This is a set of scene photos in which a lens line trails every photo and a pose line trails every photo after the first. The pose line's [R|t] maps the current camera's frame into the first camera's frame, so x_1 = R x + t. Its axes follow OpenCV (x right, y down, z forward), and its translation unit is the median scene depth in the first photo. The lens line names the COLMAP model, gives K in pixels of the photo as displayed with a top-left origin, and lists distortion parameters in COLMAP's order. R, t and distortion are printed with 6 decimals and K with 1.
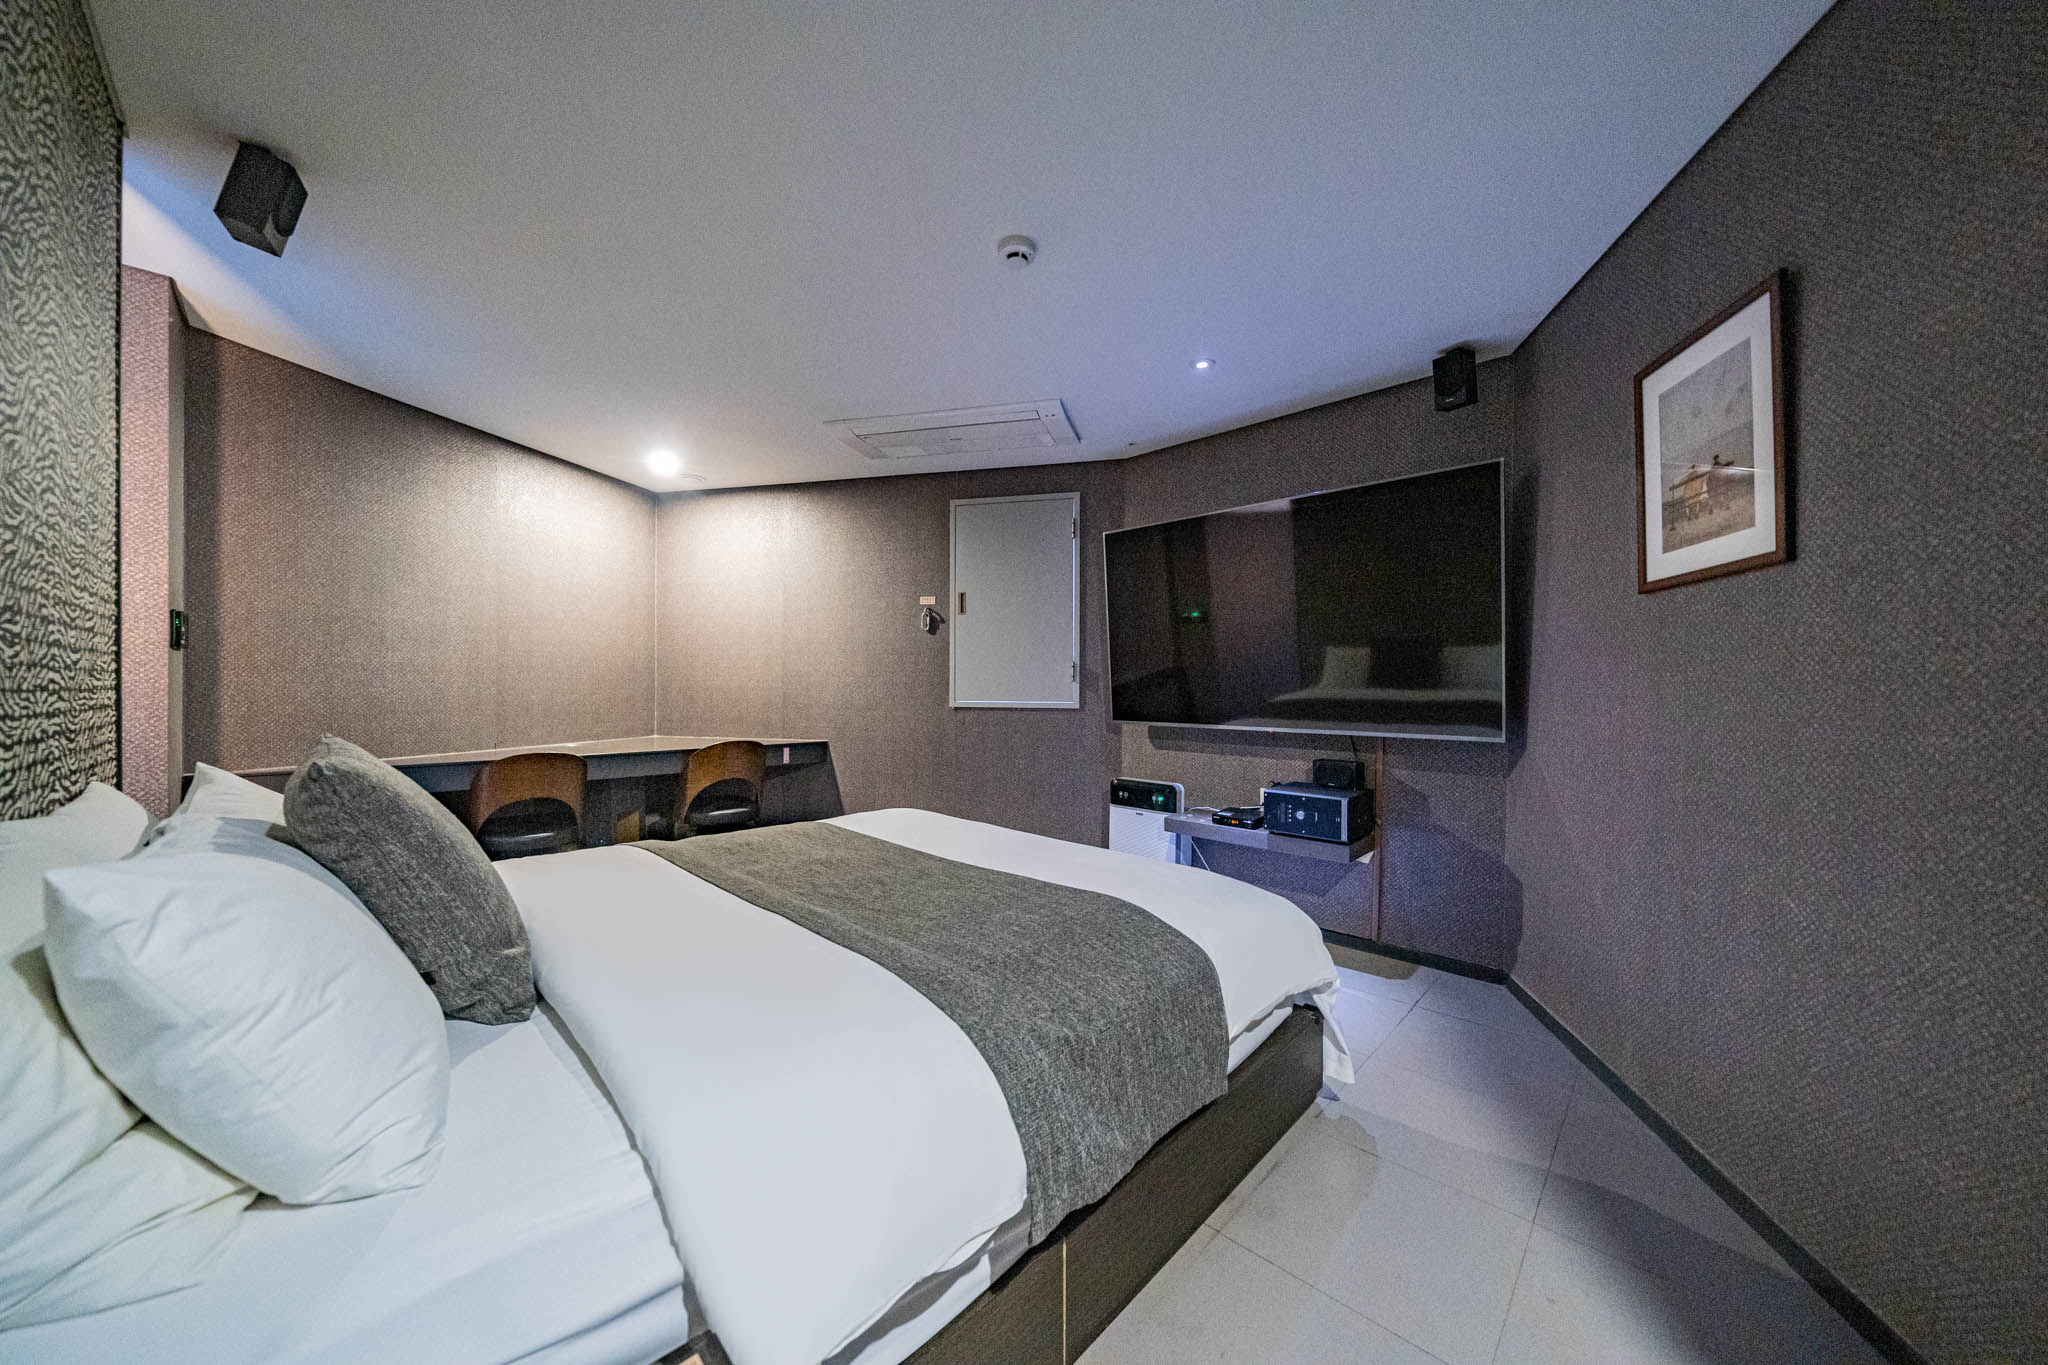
lens RADIAL K [[728.2, 0, 1025.1], [0, 728.2, 689.3], [0, 0, 1]] dist [-0.000691, -0.000006]
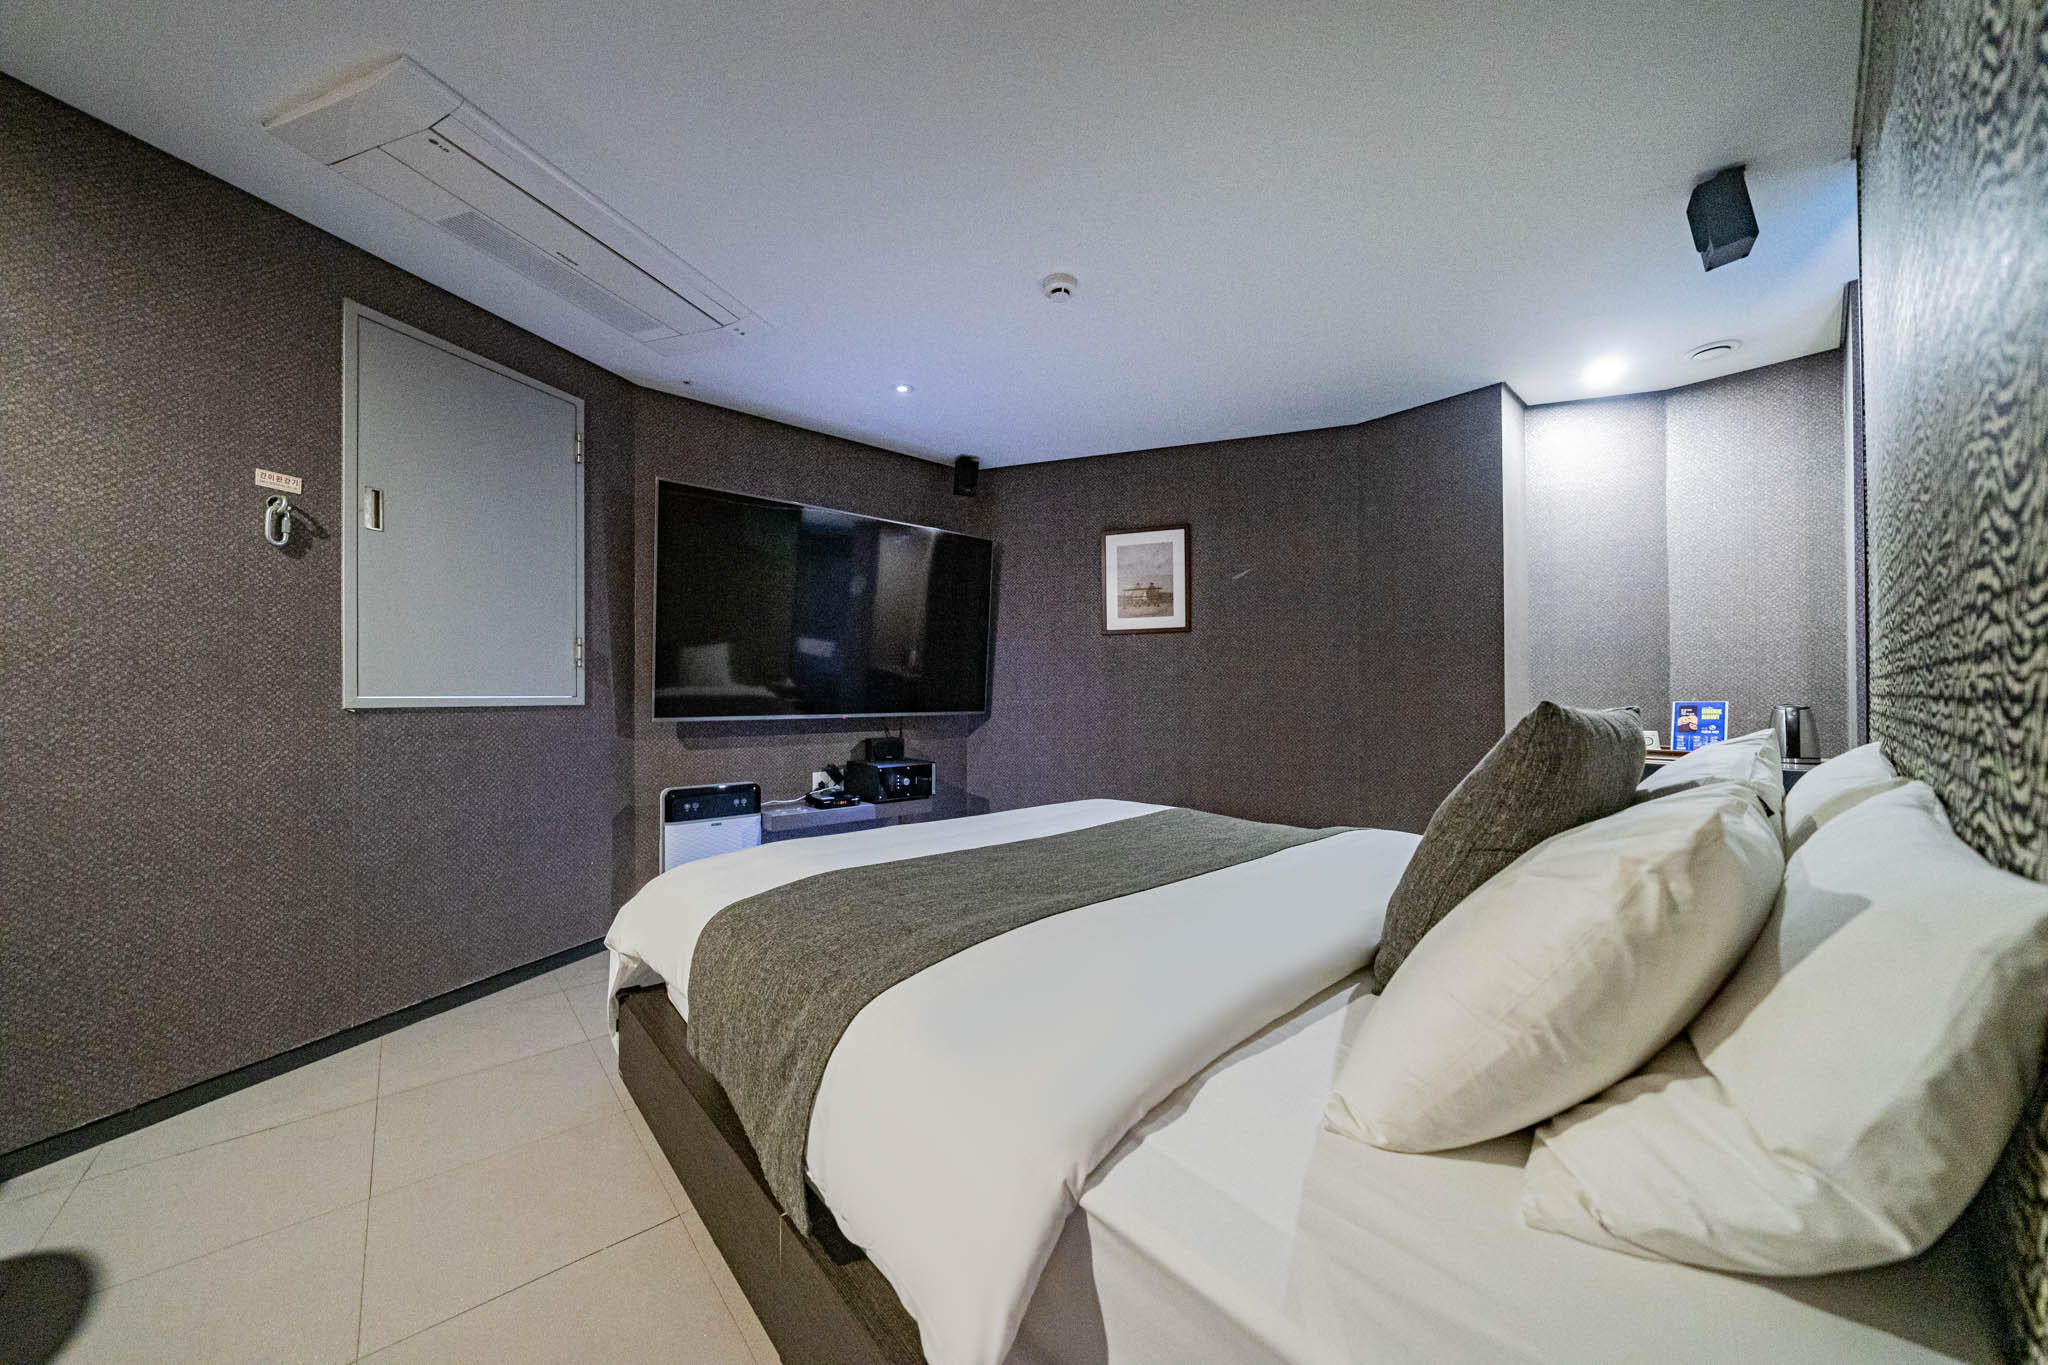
lens RADIAL K [[728.2, 0, 1025.1], [0, 728.2, 689.3], [0, 0, 1]] dist [-0.000691, -0.000006]
pose [[0.053790, 0.005526, 0.998537, -0.716292], [0.006854, 0.999959, -0.005903, 0.021538], [-0.998529, 0.007161, 0.053750, 0.623528]]
